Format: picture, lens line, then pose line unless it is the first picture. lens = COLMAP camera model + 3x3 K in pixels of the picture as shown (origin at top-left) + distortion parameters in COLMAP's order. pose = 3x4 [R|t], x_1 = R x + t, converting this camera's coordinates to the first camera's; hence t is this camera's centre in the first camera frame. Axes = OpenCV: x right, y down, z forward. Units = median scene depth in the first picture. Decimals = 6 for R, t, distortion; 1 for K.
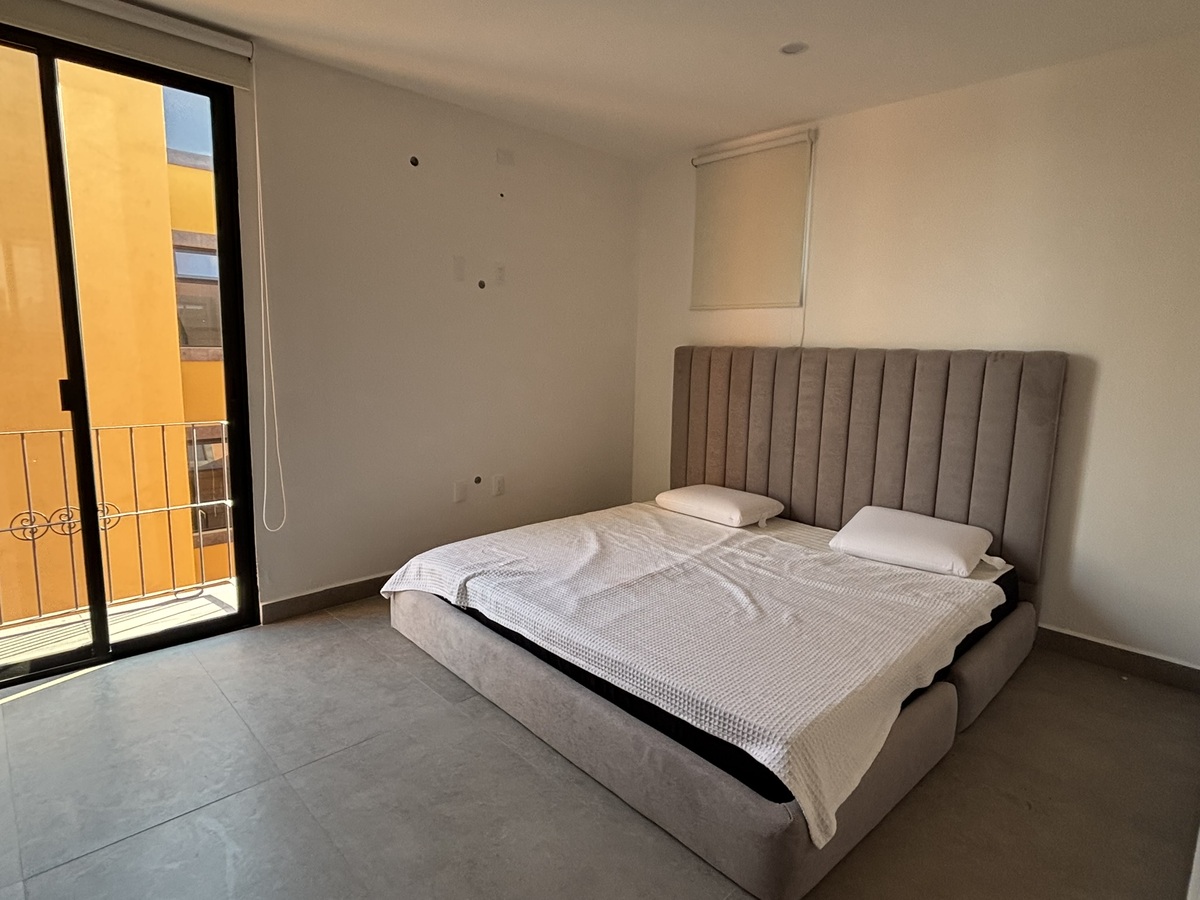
lens RADIAL K [[649.1, 0, 600.0], [0, 649.1, 450.0], [0, 0, 1]] dist [0.031020, -0.032966]
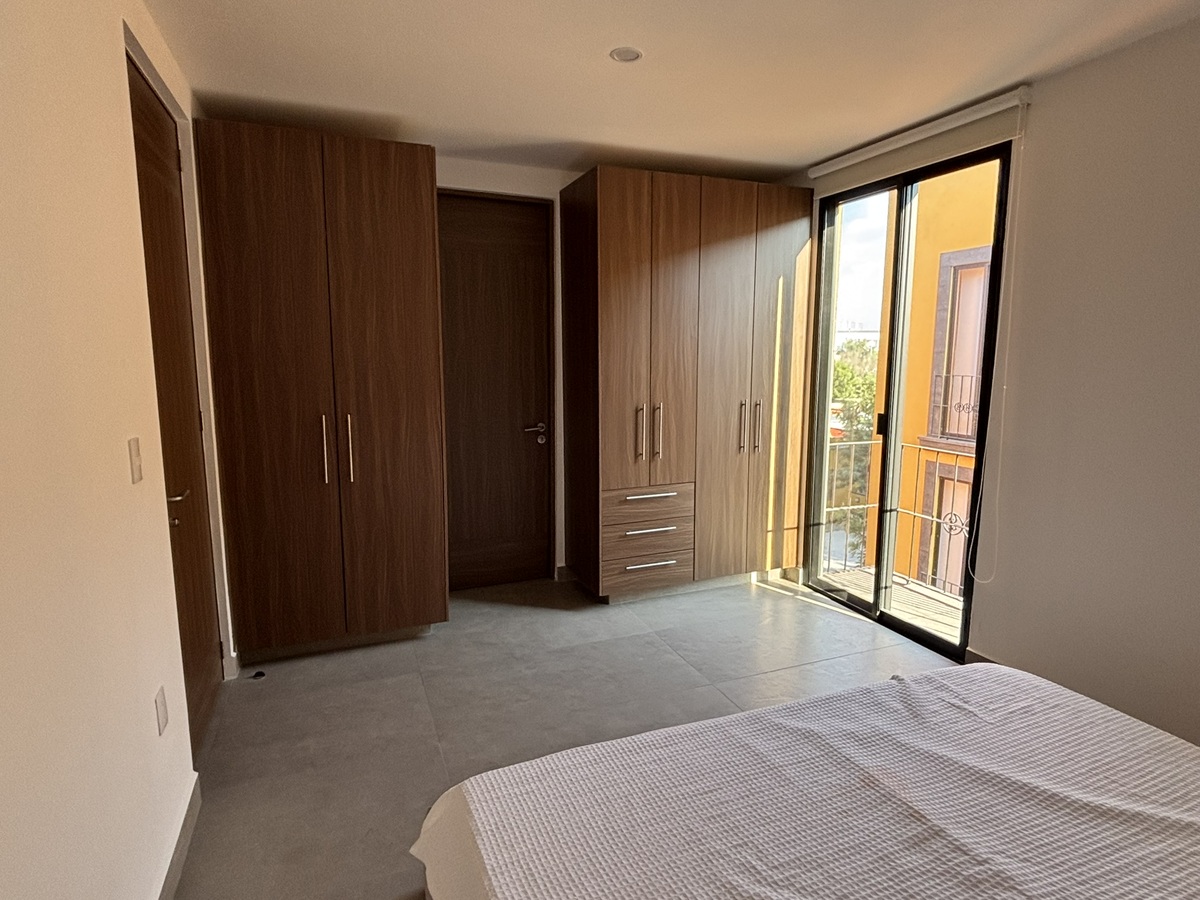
lens RADIAL K [[649.1, 0, 600.0], [0, 649.1, 450.0], [0, 0, 1]] dist [0.031020, -0.032966]
pose [[-0.374637, 0.111935, -0.920390, 0.677665], [-0.146932, 0.972974, 0.178137, -0.180769], [0.915455, 0.201972, -0.348065, 0.886651]]
